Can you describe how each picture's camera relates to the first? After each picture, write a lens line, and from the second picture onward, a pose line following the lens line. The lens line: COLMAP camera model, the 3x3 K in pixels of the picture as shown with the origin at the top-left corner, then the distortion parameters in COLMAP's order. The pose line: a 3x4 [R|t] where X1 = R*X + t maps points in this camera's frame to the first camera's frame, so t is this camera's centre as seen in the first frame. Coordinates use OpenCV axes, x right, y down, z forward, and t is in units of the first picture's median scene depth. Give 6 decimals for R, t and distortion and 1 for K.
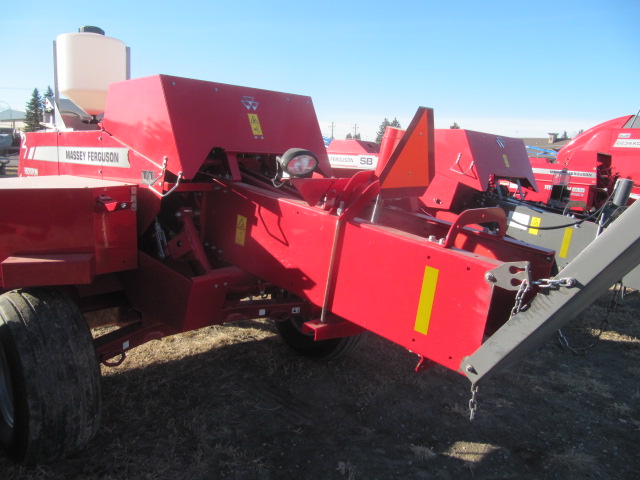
lens RADIAL K [[528.6, 0, 320.0], [0, 528.6, 240.0], [0, 0, 1]] dist [-0.035900, -0.000898]
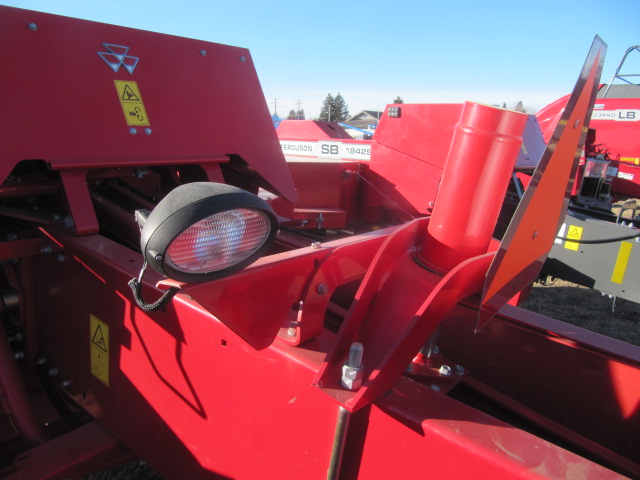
lens RADIAL K [[528.6, 0, 320.0], [0, 528.6, 240.0], [0, 0, 1]] dist [-0.035900, -0.000898]
pose [[0.994315, -0.044809, 0.096589, -0.006244], [0.040611, 0.998161, 0.045001, -0.111894], [-0.098428, -0.040822, 0.994307, 0.514419]]
